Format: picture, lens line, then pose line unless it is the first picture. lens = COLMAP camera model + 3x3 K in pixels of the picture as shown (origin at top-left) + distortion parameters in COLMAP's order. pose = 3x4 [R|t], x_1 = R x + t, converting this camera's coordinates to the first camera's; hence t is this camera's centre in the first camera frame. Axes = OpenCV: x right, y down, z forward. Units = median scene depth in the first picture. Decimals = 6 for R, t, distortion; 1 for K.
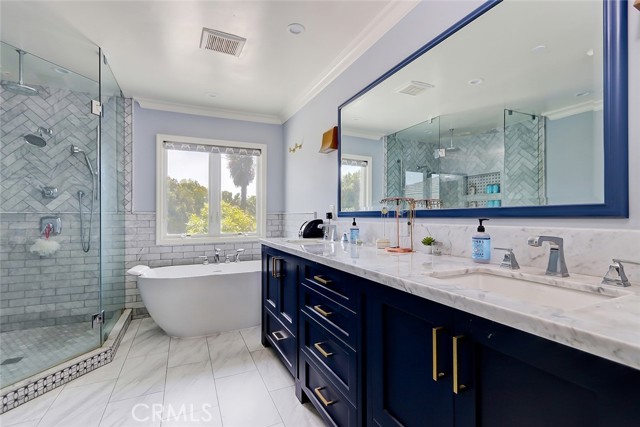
lens RADIAL K [[296.8, 0, 320.0], [0, 296.8, 213.5], [0, 0, 1]] dist [0.008638, -0.000201]
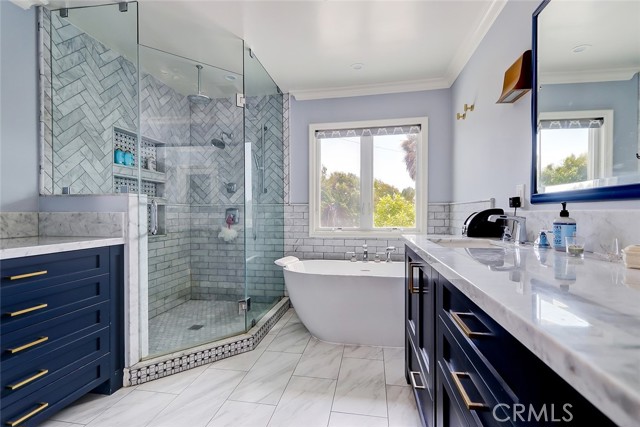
lens RADIAL K [[296.8, 0, 320.0], [0, 296.8, 213.5], [0, 0, 1]] dist [0.008638, -0.000201]
pose [[0.823913, 0.002395, -0.566712, 0.047911], [0.005048, 0.999920, 0.011564, 0.021092], [0.566694, -0.012388, 0.823835, 0.262655]]
